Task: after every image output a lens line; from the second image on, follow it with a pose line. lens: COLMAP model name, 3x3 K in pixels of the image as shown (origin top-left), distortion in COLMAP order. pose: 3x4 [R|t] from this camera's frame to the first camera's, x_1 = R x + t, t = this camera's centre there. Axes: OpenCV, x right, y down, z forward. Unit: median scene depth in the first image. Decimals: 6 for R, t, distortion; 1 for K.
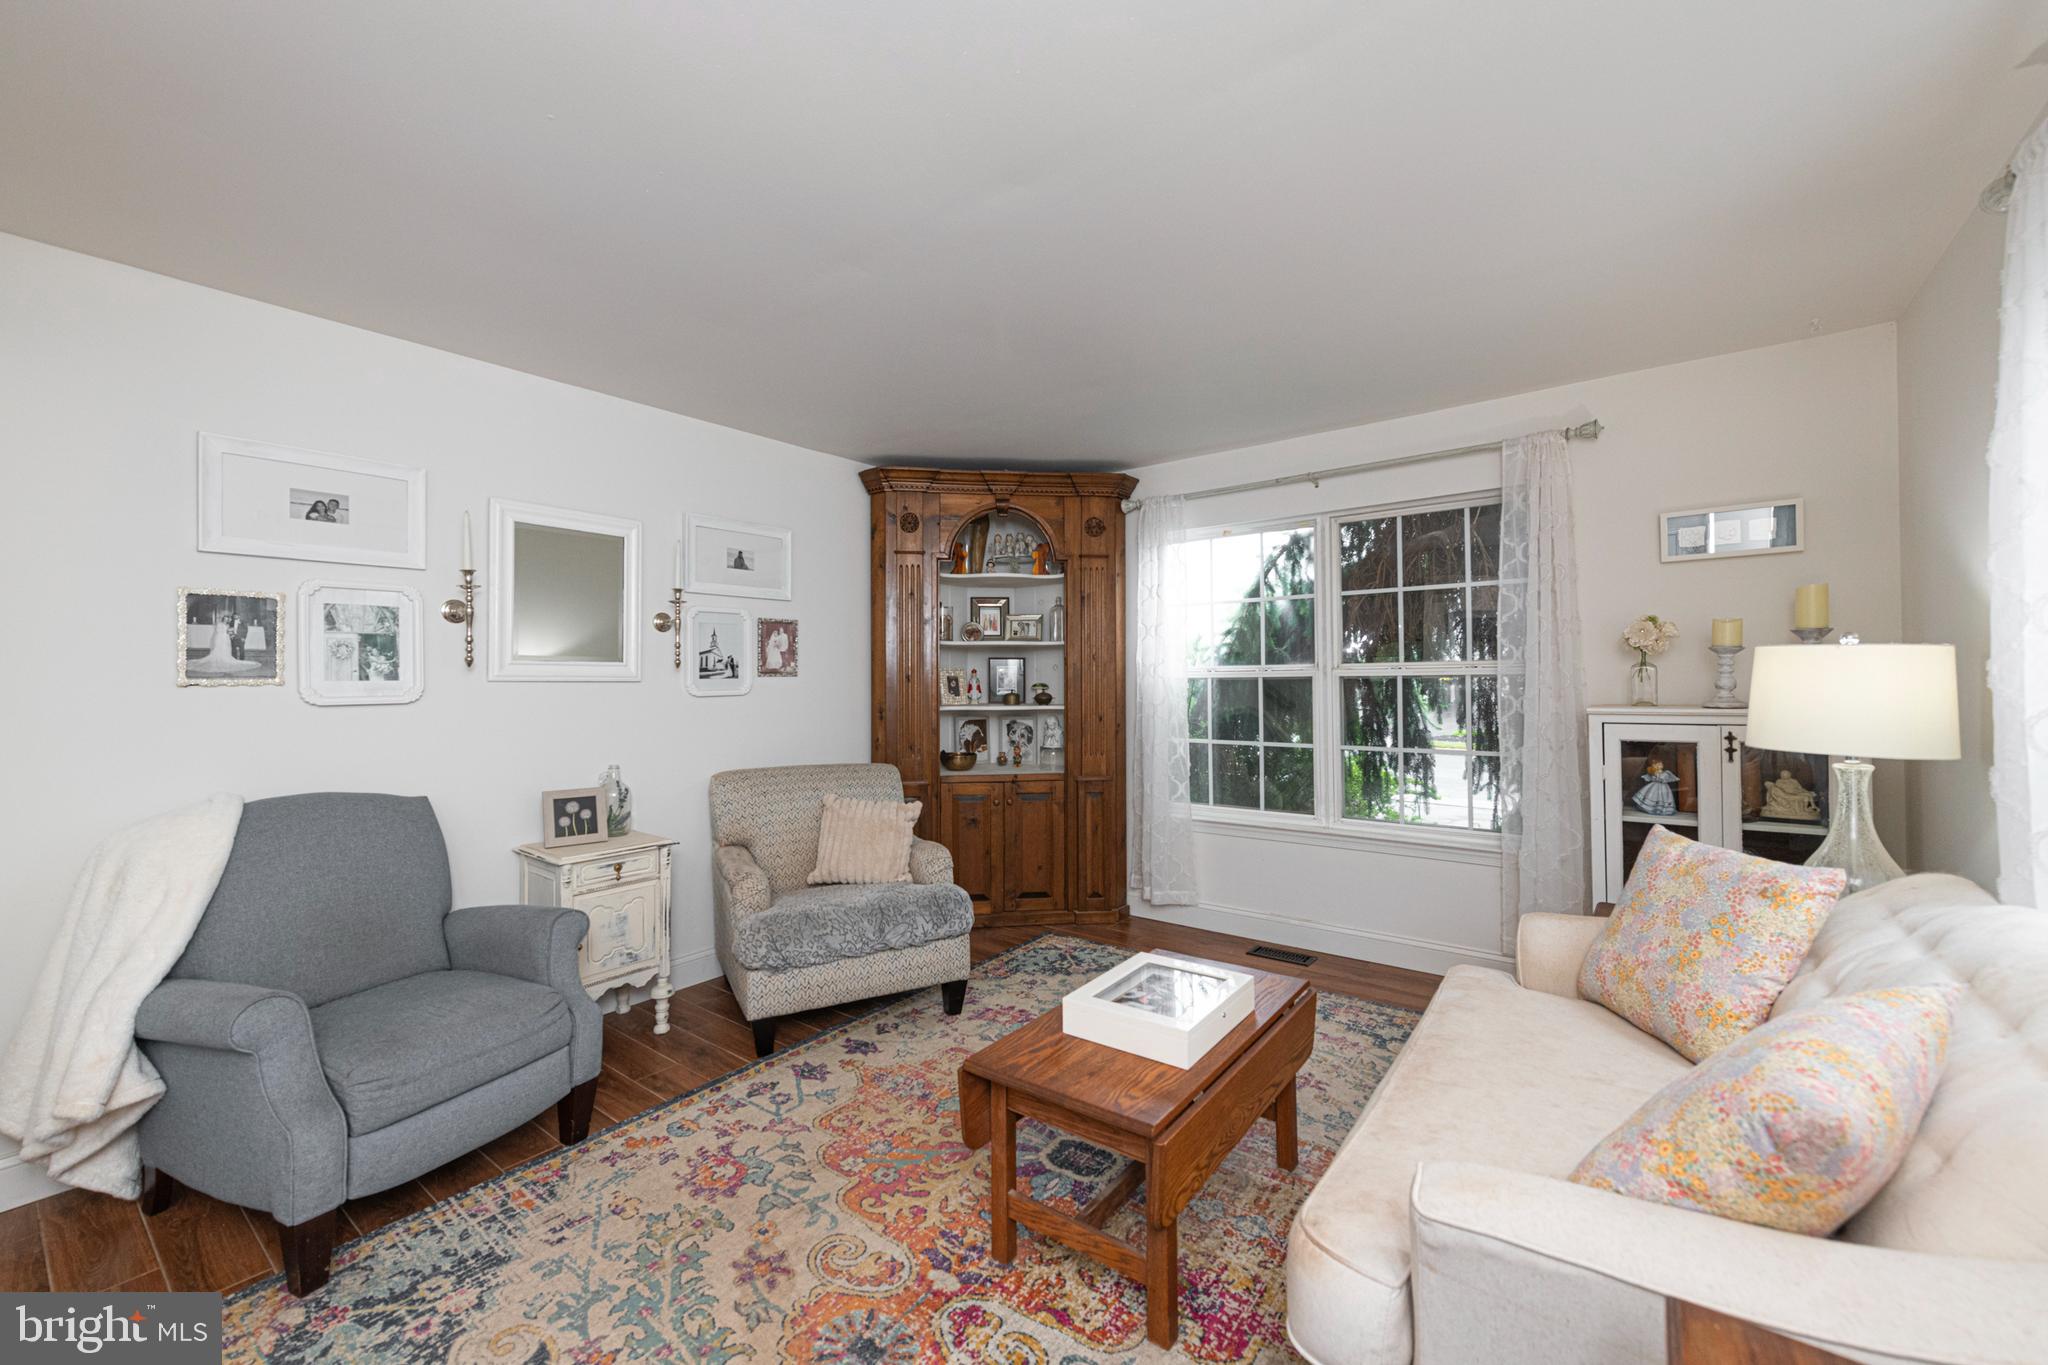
lens RADIAL K [[812.3, 0, 1011.9], [0, 812.3, 674.0], [0, 0, 1]] dist [0.006974, -0.000328]
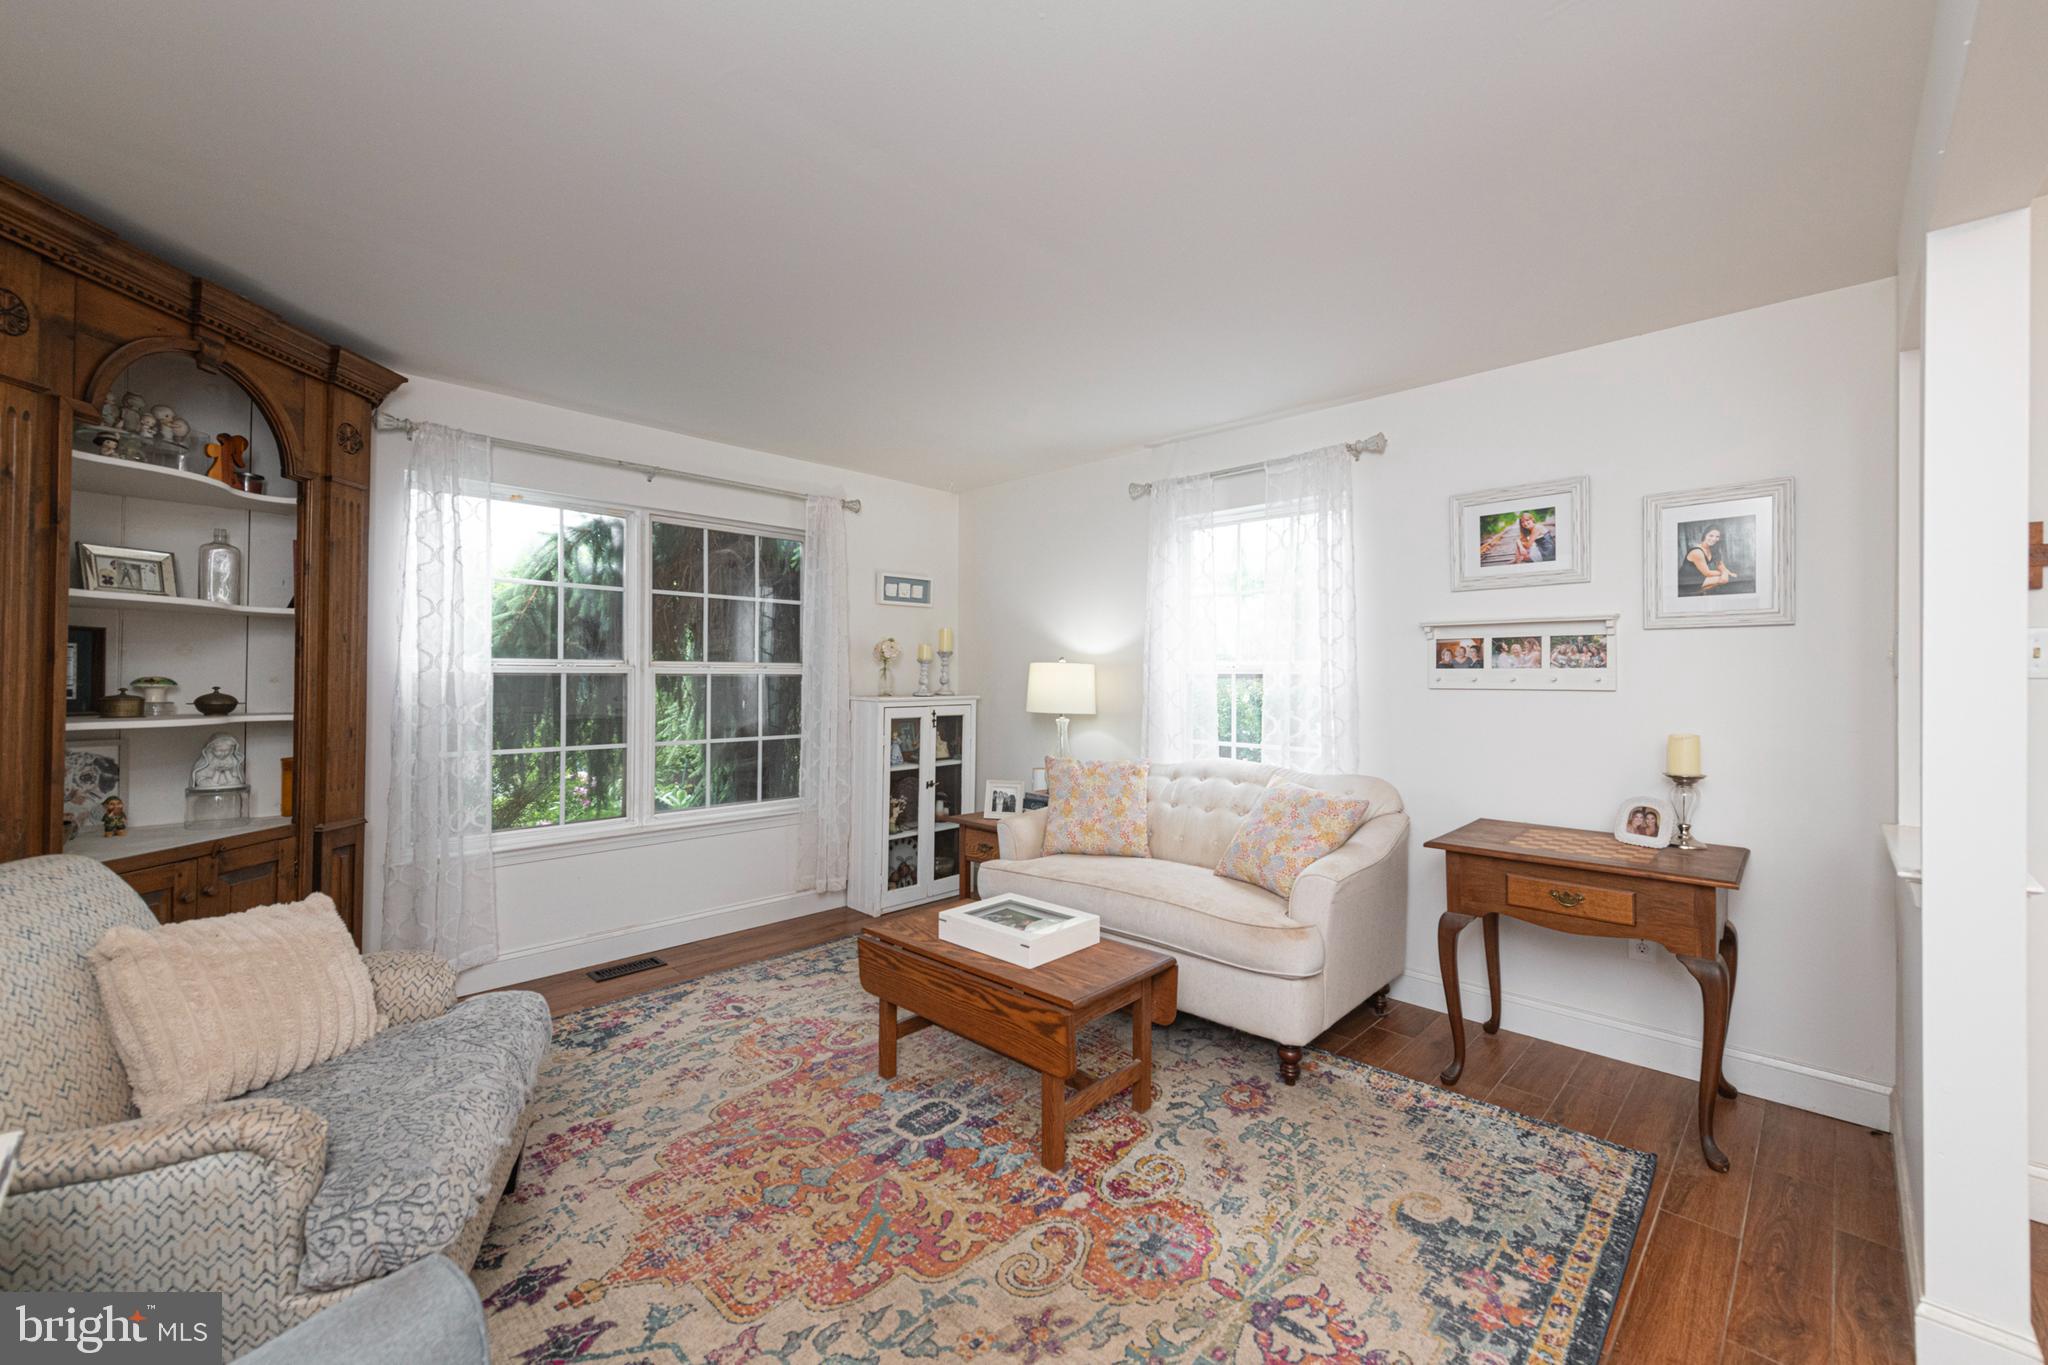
lens RADIAL K [[817.7, 0, 1035.1], [0, 817.7, 674.7], [0, 0, 1]] dist [0.008804, -0.000399]
pose [[0.105757, 0.014442, 0.994287, -0.830123], [-0.012704, 0.999833, -0.013171, 0.017438], [-0.994311, -0.011239, 0.105923, 0.634009]]
